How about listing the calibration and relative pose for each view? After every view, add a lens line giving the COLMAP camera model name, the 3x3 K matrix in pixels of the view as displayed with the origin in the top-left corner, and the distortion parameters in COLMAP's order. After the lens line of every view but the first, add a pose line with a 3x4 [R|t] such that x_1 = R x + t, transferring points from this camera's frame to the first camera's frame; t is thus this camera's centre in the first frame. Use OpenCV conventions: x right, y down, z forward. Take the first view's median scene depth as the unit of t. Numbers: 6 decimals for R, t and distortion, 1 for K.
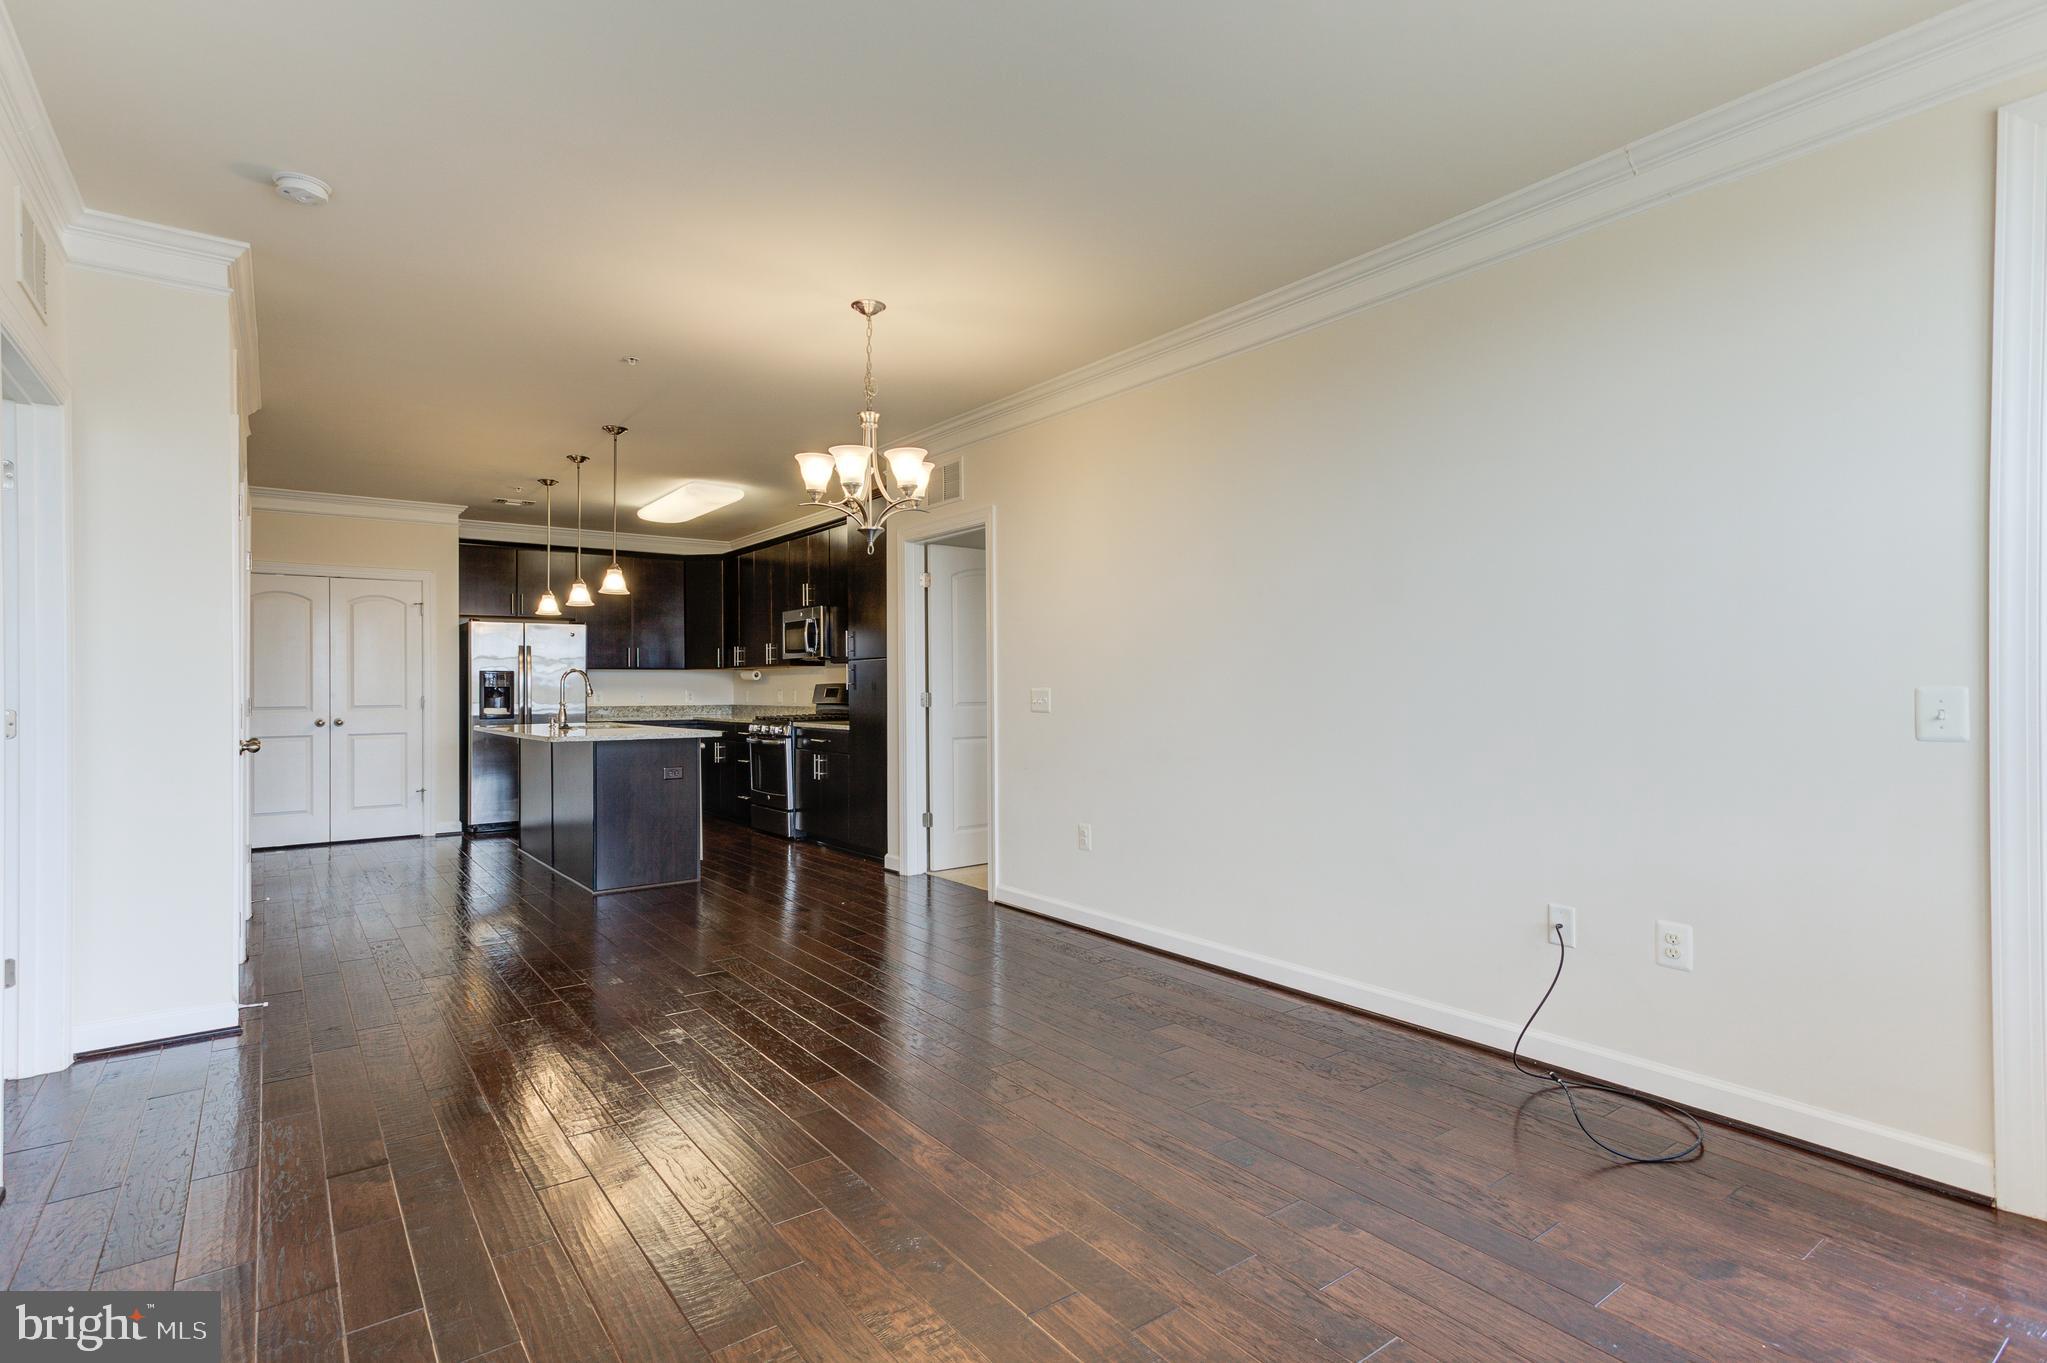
lens RADIAL K [[1016.1, 0, 1053.1], [0, 1016.1, 682.1], [0, 0, 1]] dist [-0.068457, 0.063330]
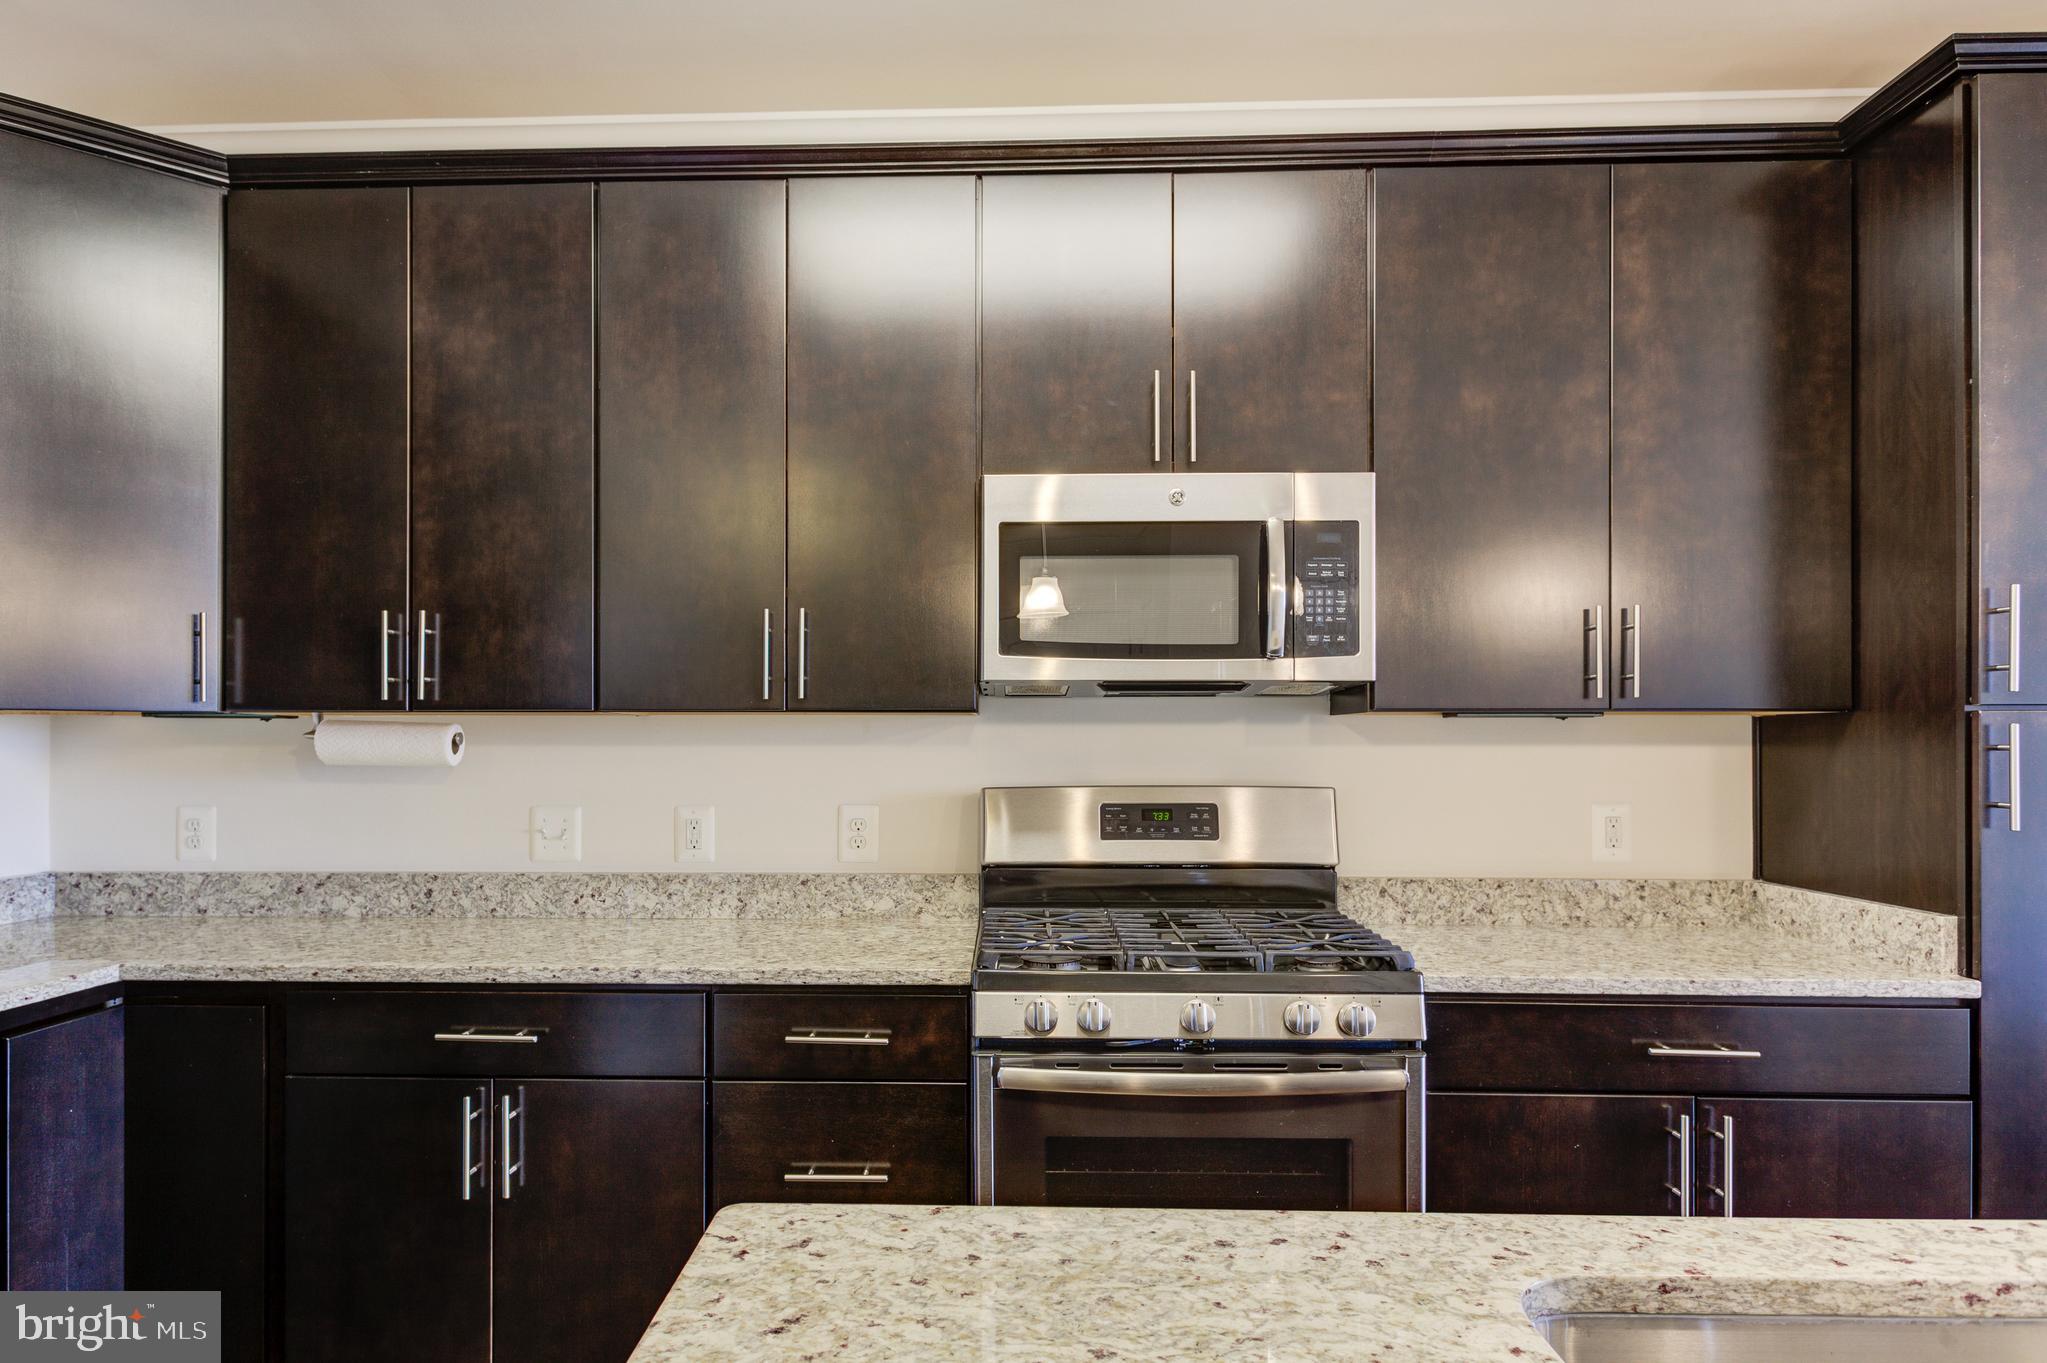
lens RADIAL K [[1251.1, 0, 951.4], [0, 1251.1, 733.8], [0, 0, 1]] dist [-0.000477, -0.001076]
pose [[0.650207, 0.010700, 0.759682, -0.492798], [-0.008399, 0.999941, -0.006895, -0.009451], [-0.759711, -0.001897, 0.650258, 0.834743]]
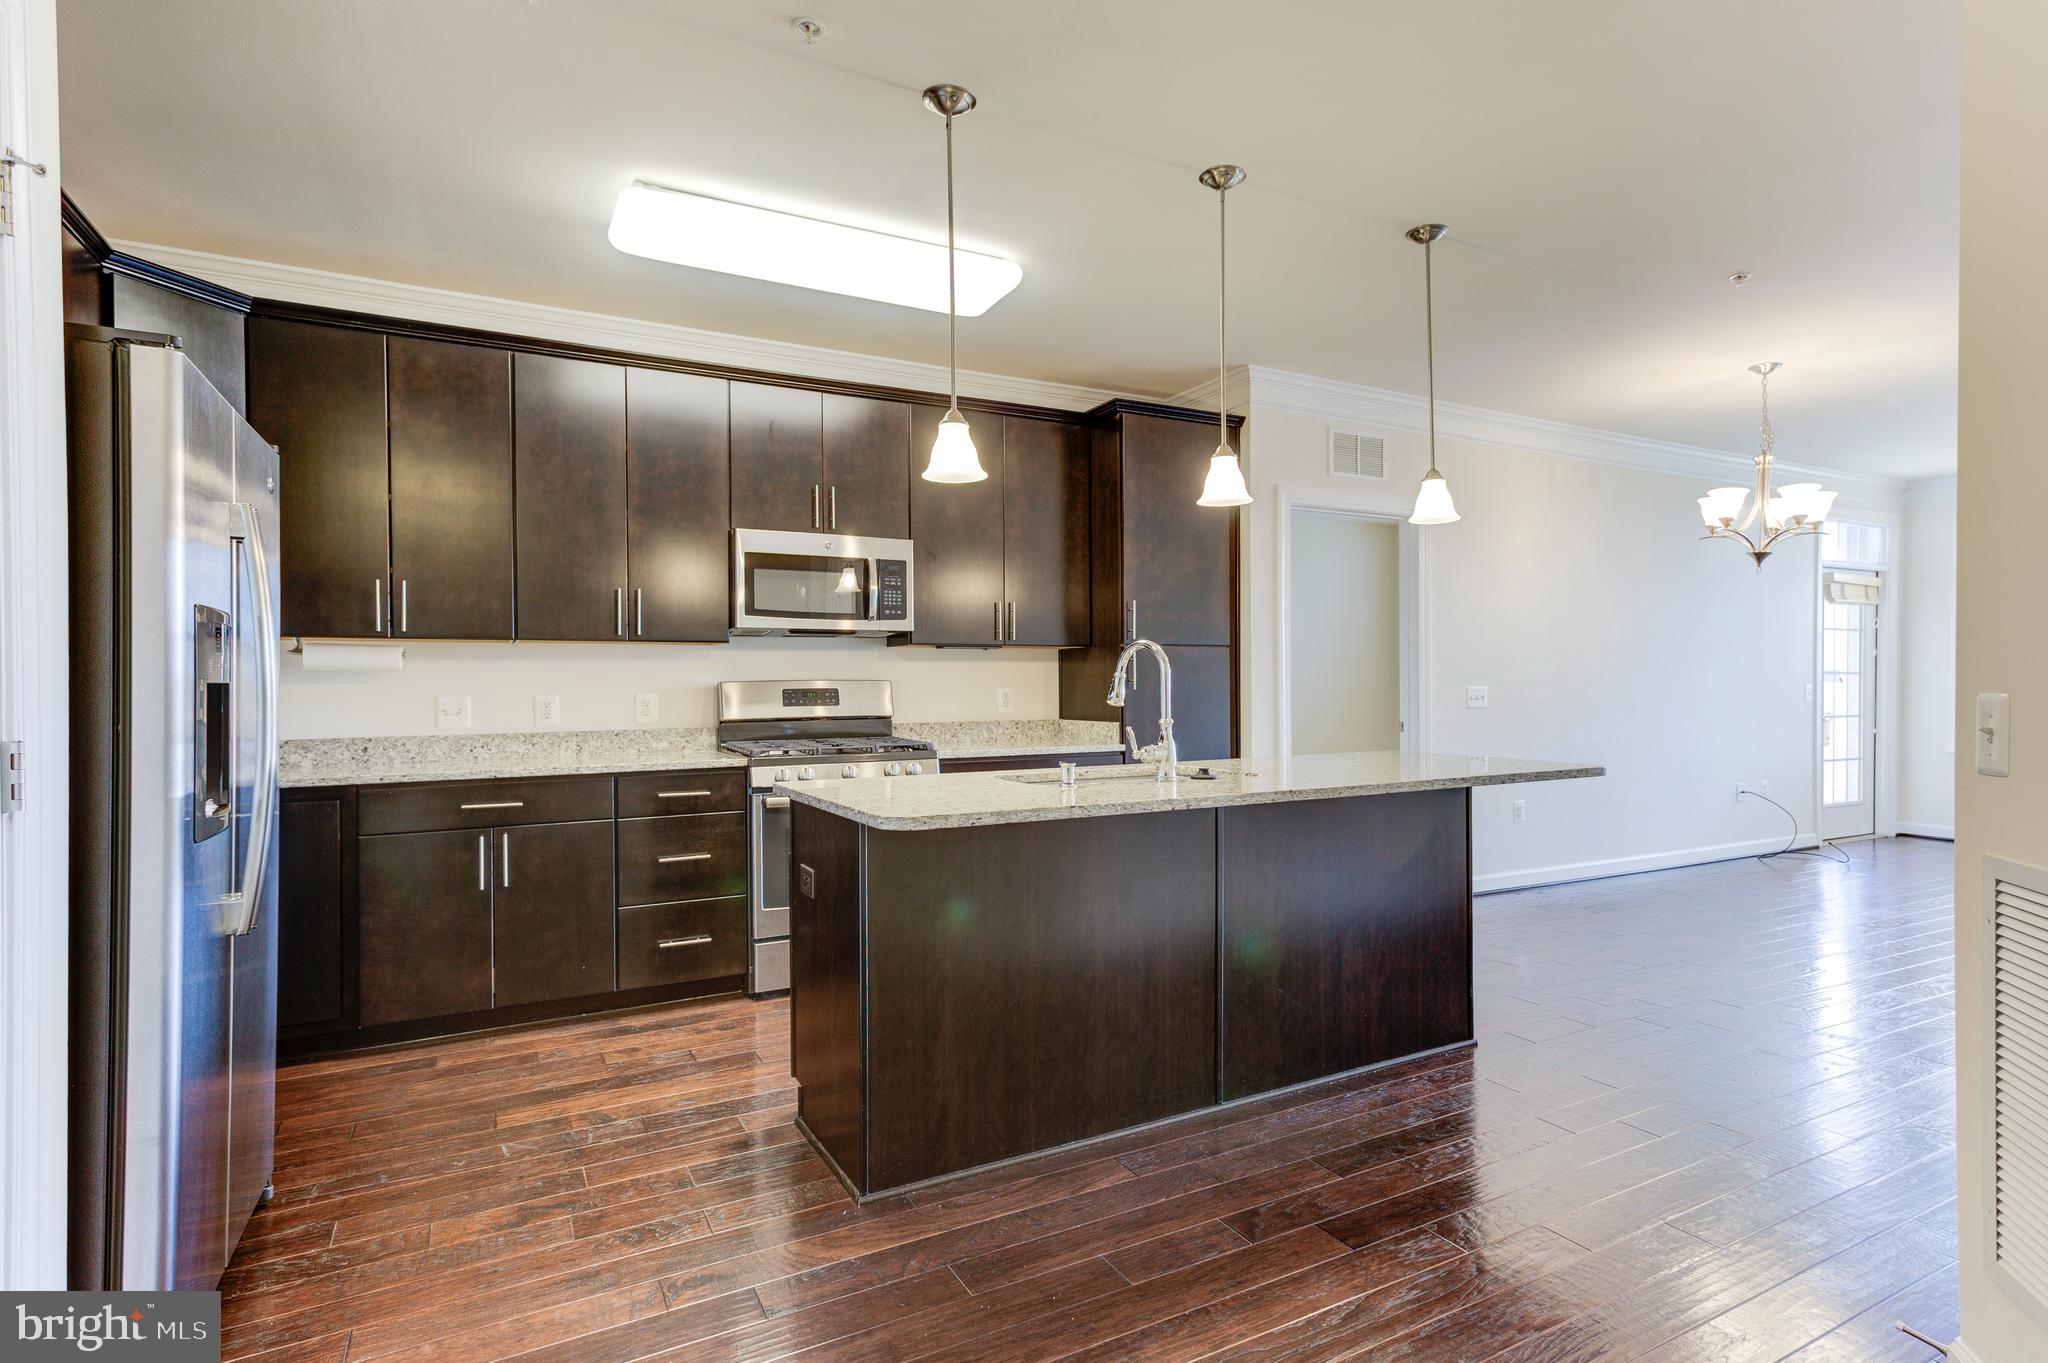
lens RADIAL K [[1092.2, 0, 1102.6], [0, 1092.2, 683.8], [0, 0, 1]] dist [0.019615, 0.001710]
pose [[0.131468, 0.003641, 0.991314, -0.764738], [0.001578, 0.999991, -0.003883, 0.005497], [-0.991319, 0.002075, 0.131461, 0.774281]]
